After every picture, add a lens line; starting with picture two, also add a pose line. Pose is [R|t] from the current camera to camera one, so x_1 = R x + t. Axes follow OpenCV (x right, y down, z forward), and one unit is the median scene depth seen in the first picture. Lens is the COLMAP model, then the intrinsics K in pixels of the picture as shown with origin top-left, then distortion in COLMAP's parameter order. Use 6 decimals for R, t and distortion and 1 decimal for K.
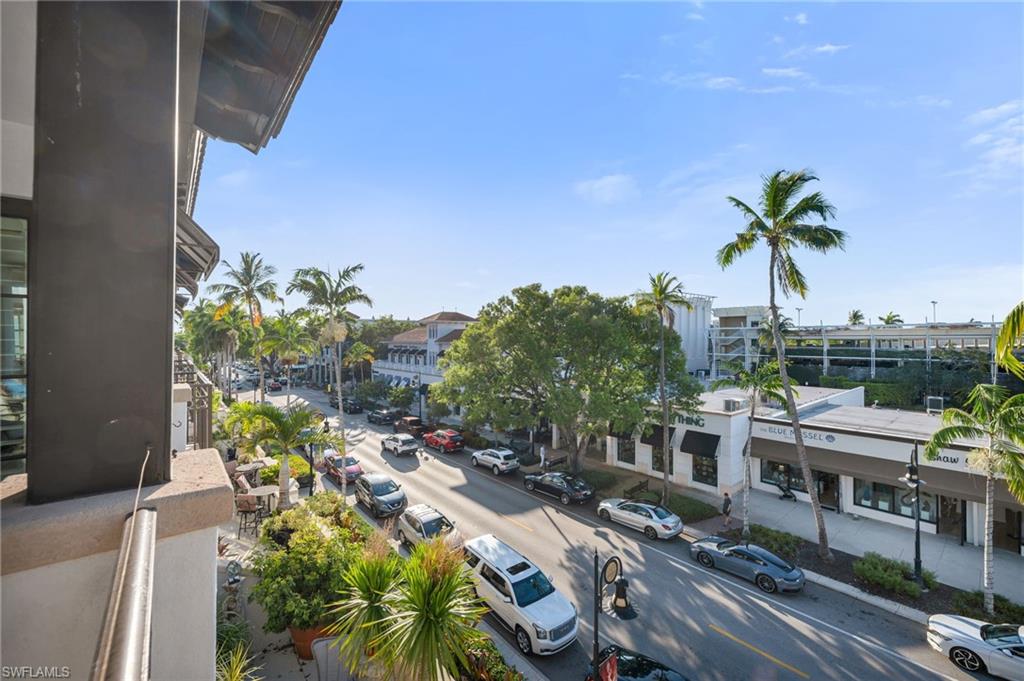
lens RADIAL K [[413.8, 0, 508.1], [0, 413.8, 335.9], [0, 0, 1]] dist [0.001505, -0.000431]
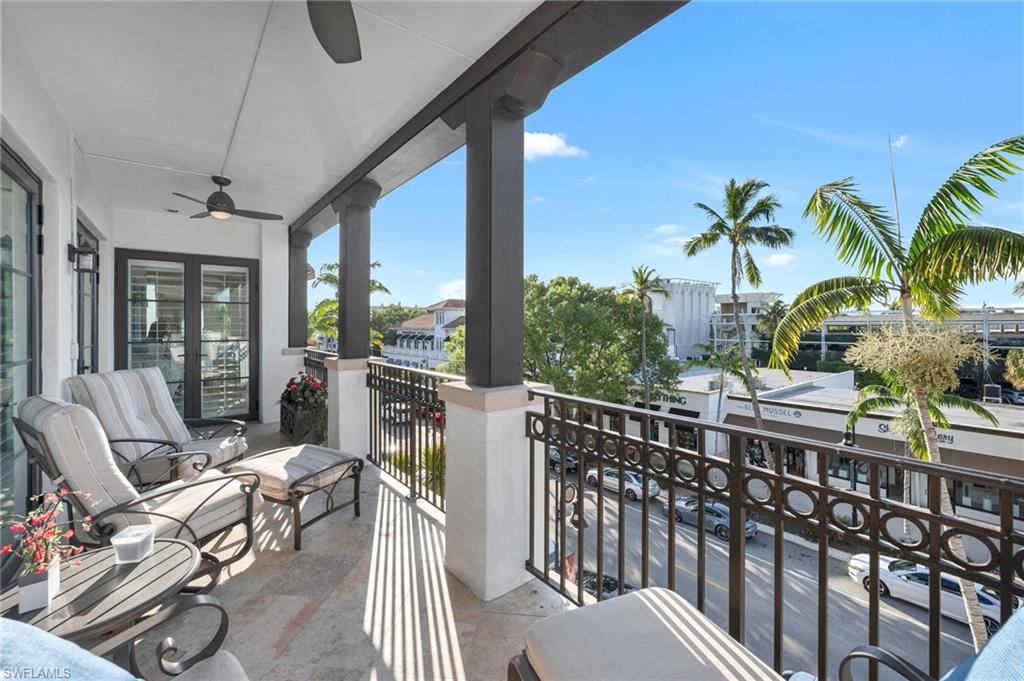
lens RADIAL K [[436.1, 0, 513.4], [0, 436.1, 325.6], [0, 0, 1]] dist [-0.000322, -0.000222]
pose [[0.999908, -0.001271, -0.013519, 0.031017], [0.001374, 0.999970, 0.007608, 0.000277], [0.013509, -0.007626, 0.999880, -0.161414]]
